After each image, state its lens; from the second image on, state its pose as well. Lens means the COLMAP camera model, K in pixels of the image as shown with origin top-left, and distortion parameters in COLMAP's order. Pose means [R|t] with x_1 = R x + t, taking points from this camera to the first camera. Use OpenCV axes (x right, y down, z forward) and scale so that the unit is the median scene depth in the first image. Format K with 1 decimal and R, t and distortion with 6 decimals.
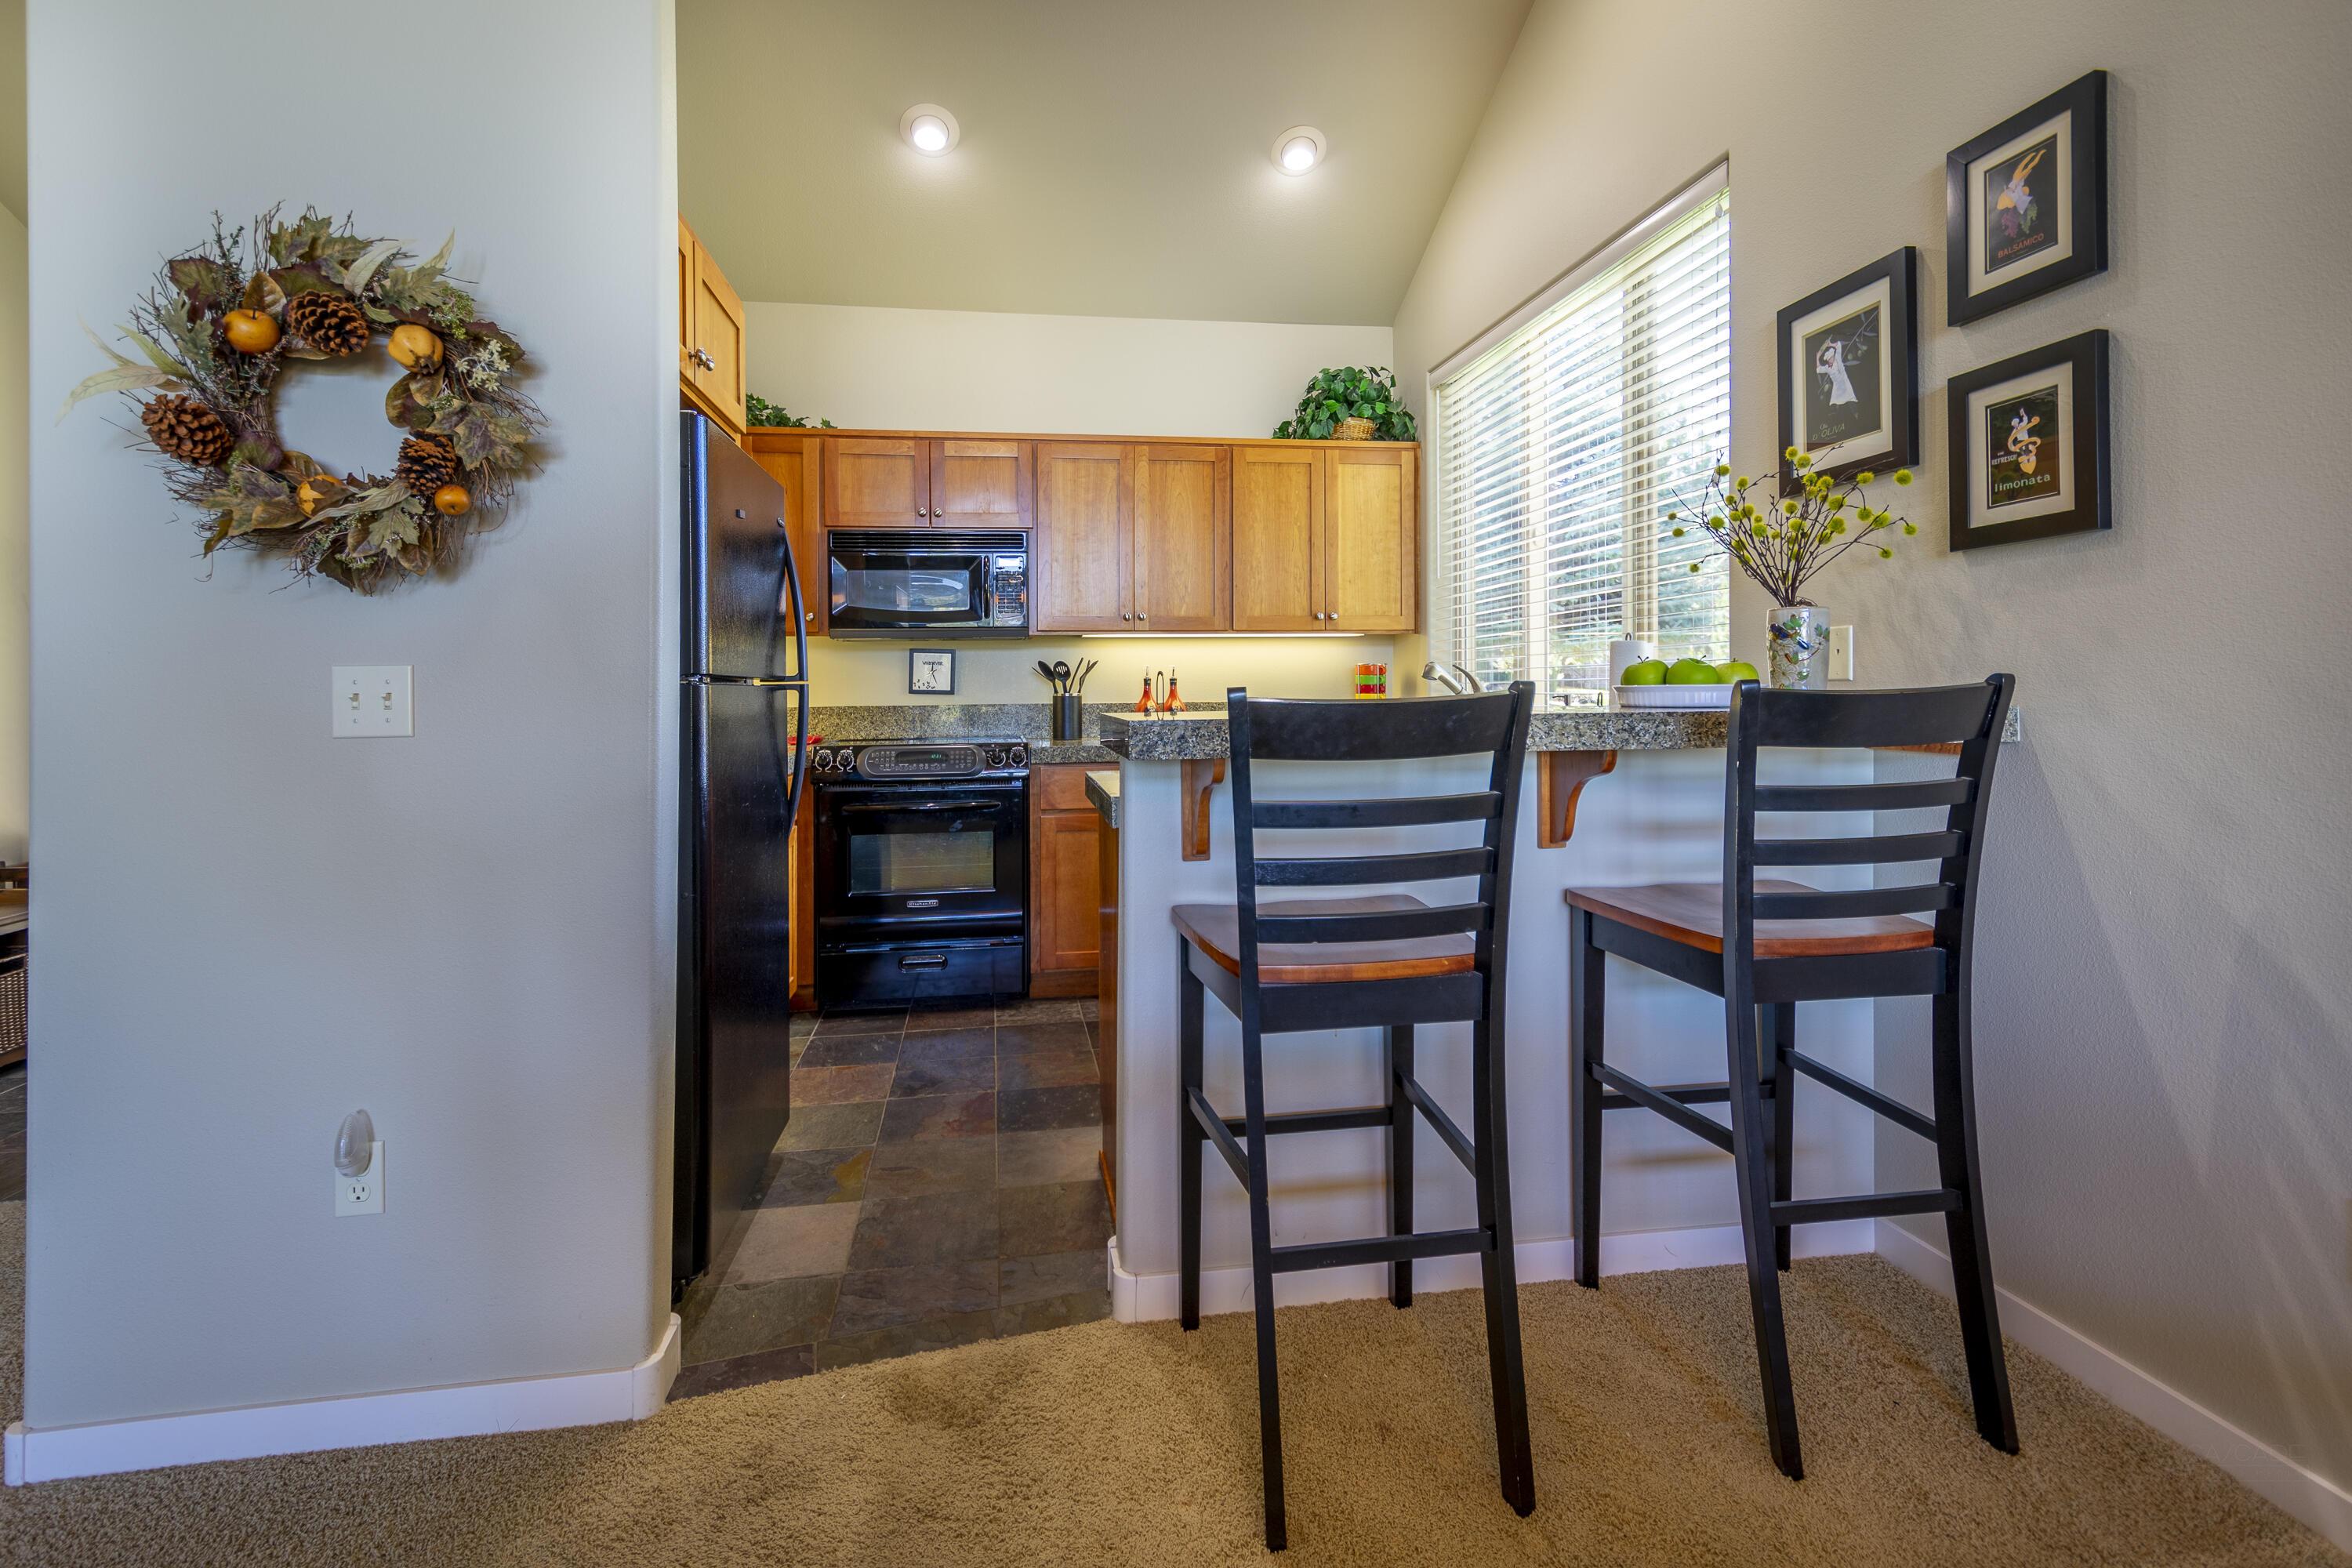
lens RADIAL K [[1083.1, 0, 1154.3], [0, 1083.1, 676.5], [0, 0, 1]] dist [0.013330, -0.004879]
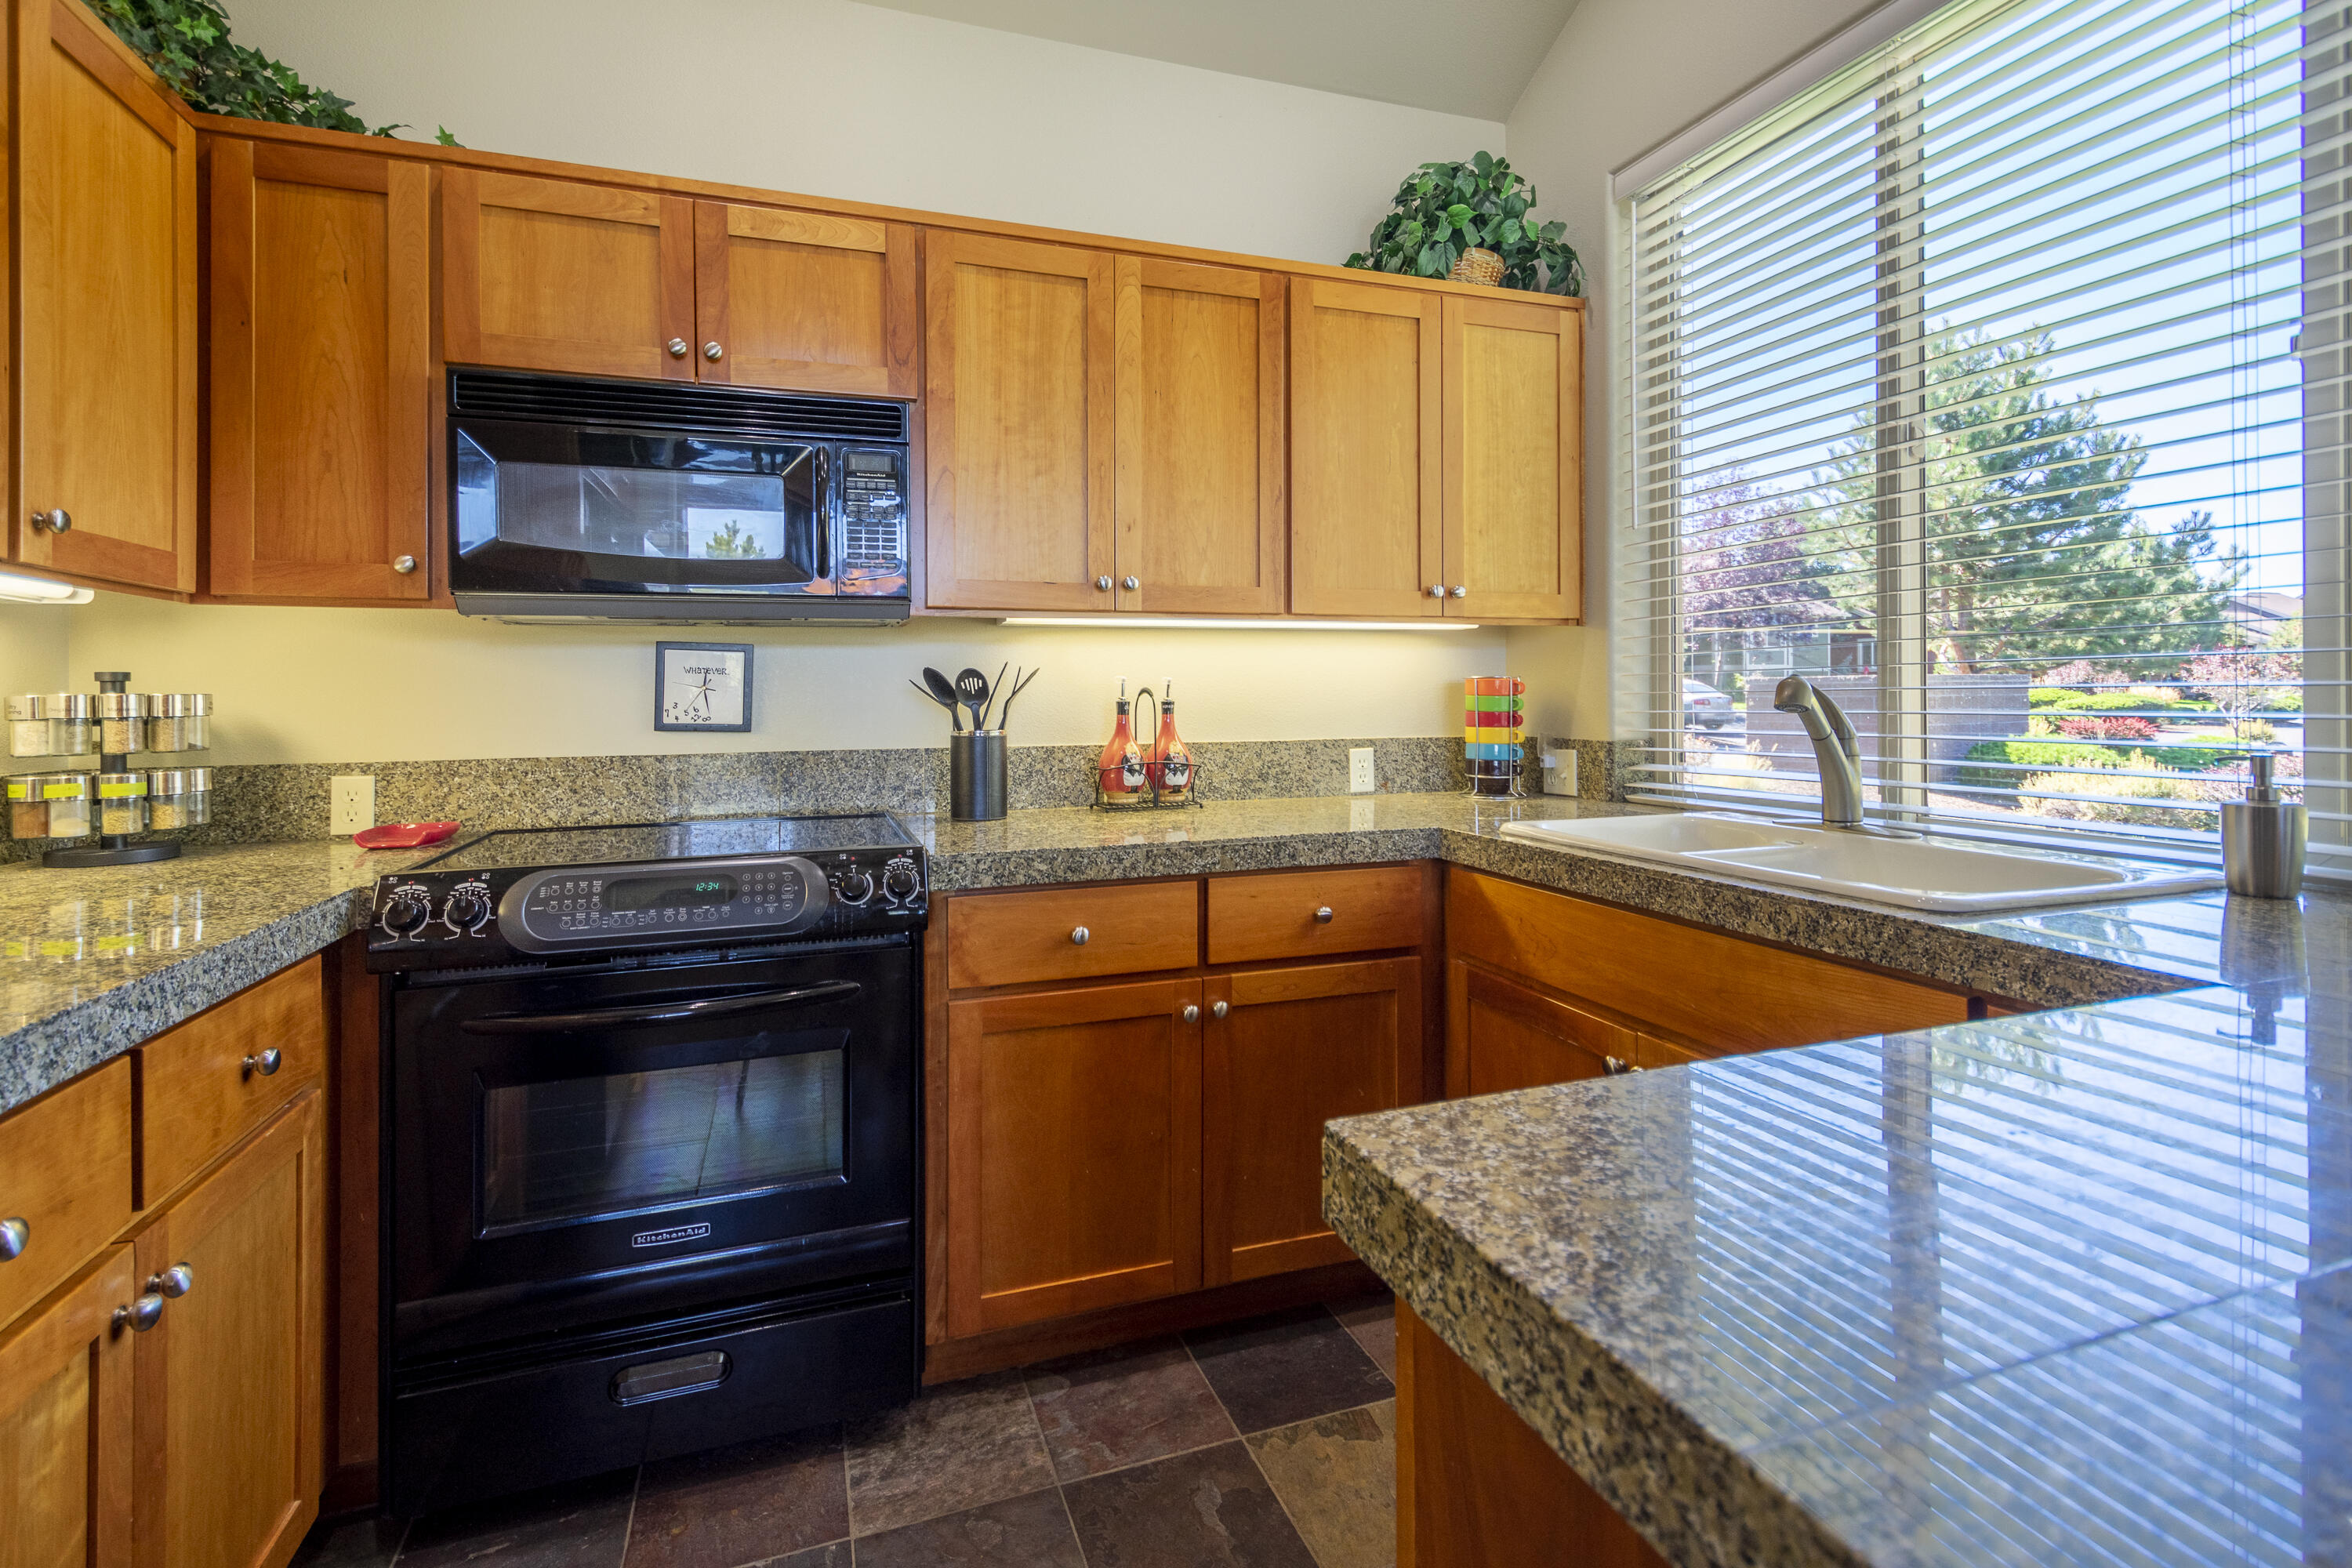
lens RADIAL K [[1083.1, 0, 1166.2], [0, 1083.1, 698.7], [0, 0, 1]] dist [0.013330, -0.004879]
pose [[0.983387, 0.001951, 0.181513, -0.087310], [-0.004437, 0.999902, 0.013291, -0.006840], [-0.181469, -0.013876, 0.983299, 0.475730]]
